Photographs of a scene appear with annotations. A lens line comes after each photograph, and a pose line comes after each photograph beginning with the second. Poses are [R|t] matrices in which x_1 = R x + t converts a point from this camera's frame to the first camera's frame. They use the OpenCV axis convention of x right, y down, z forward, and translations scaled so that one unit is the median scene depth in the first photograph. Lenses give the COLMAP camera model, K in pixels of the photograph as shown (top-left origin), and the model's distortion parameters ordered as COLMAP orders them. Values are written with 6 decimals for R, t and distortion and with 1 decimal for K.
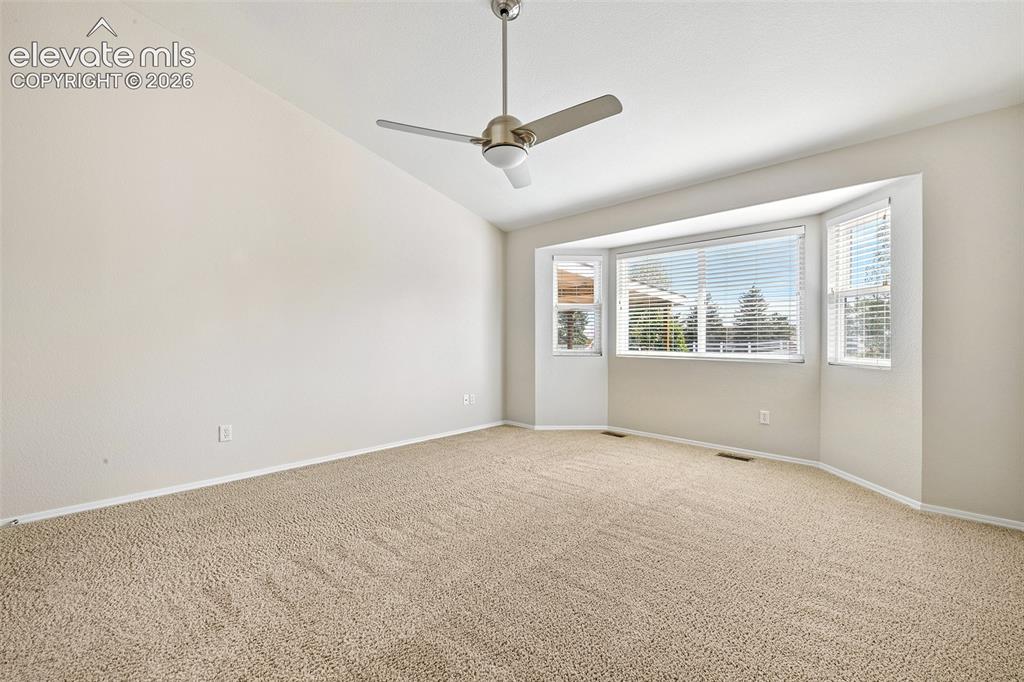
lens RADIAL K [[417.2, 0, 507.6], [0, 417.2, 337.4], [0, 0, 1]] dist [-0.003628, -0.001194]
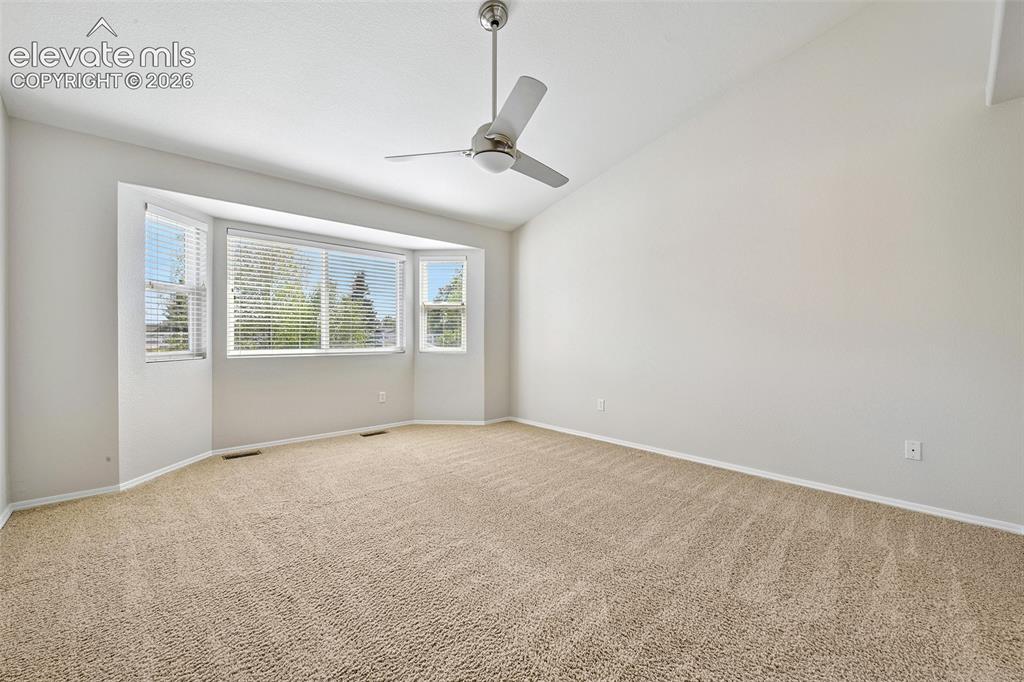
lens RADIAL K [[417.2, 0, 507.3], [0, 417.2, 338.8], [0, 0, 1]] dist [-0.003628, -0.001194]
pose [[0.039928, -0.007615, 0.999174, -0.615233], [-0.003493, 0.999964, 0.007761, 0.001500], [-0.999196, -0.003800, 0.039900, 0.541982]]
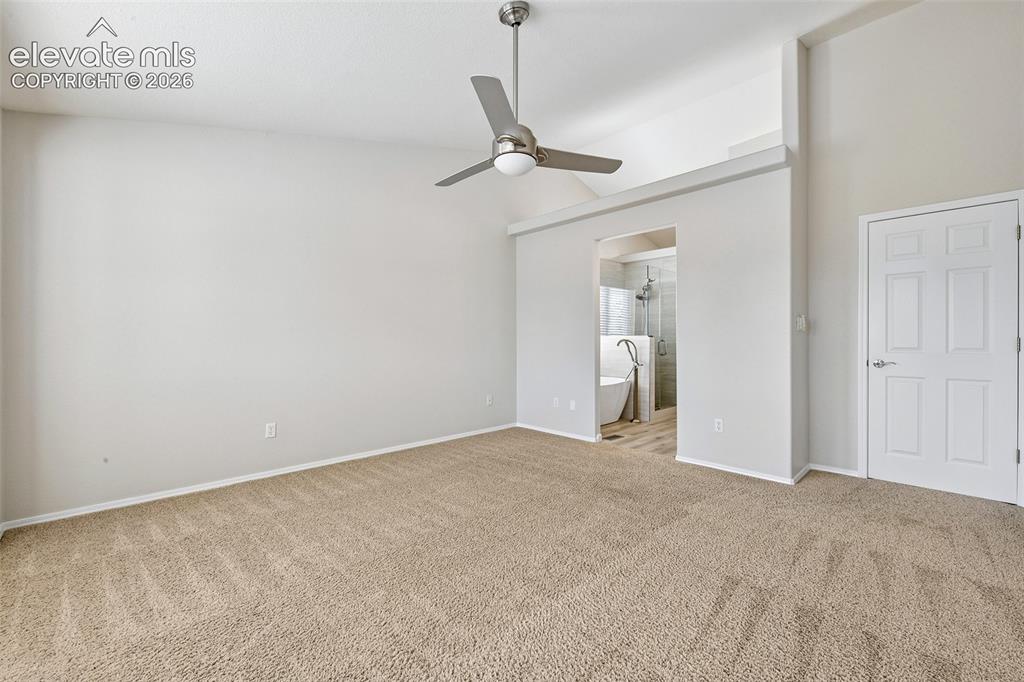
lens RADIAL K [[417.2, 0, 512.2], [0, 417.2, 341.2], [0, 0, 1]] dist [-0.003628, -0.001194]
pose [[-0.999973, -0.005613, -0.004682, -0.003192], [-0.005637, 0.999971, 0.005070, -0.005229], [0.004653, 0.005096, -0.999976, 1.184042]]
